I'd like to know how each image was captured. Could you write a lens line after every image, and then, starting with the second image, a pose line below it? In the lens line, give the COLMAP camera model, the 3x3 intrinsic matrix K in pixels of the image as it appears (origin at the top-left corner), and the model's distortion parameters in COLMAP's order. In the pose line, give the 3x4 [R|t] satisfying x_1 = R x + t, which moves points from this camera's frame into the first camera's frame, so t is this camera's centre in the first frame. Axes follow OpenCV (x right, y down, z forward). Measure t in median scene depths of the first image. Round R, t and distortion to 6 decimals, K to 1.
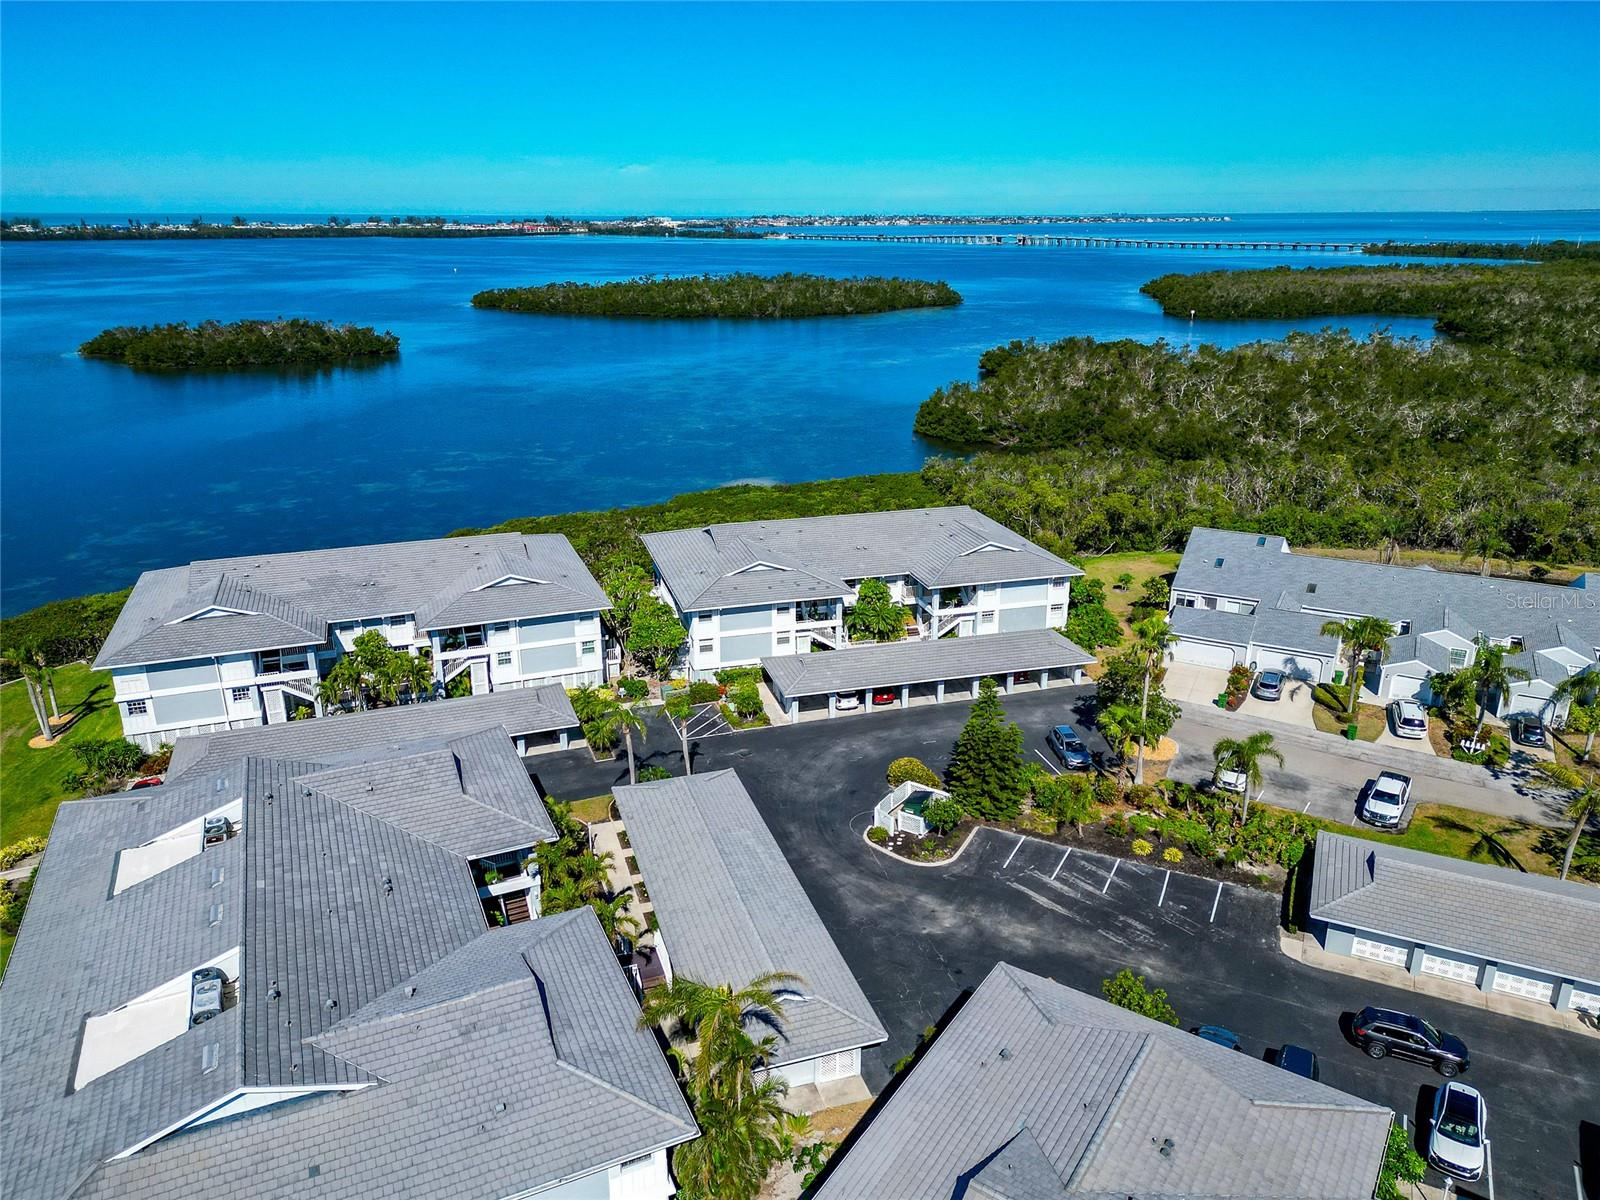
lens RADIAL K [[1125.1, 0, 800.0], [0, 1125.1, 600.0], [0, 0, 1]] dist [0.073056, -0.068697]
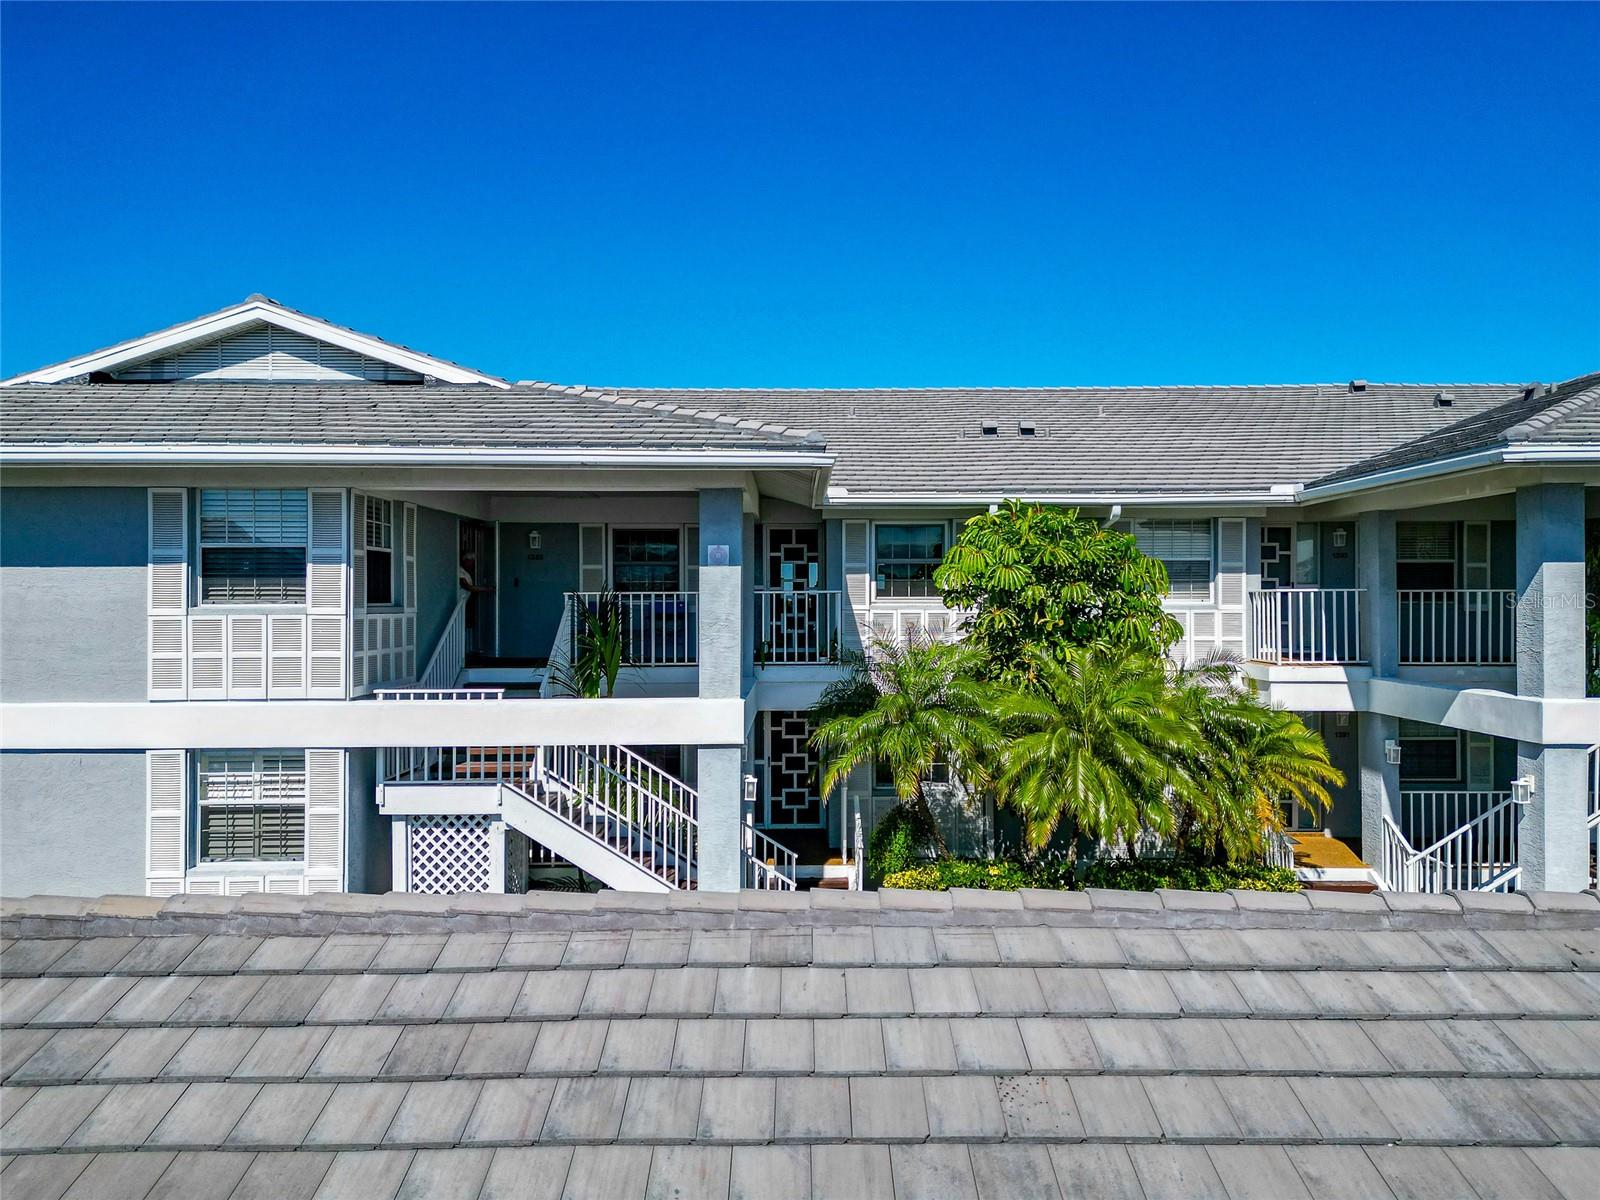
lens RADIAL K [[1125.1, 0, 800.0], [0, 1125.1, 600.0], [0, 0, 1]] dist [0.073056, -0.068697]
pose [[0.962952, -0.002900, -0.269659, 0.074073], [-0.084830, 0.945924, -0.313101, 0.043828], [0.255985, 0.324376, 0.910633, 0.850558]]
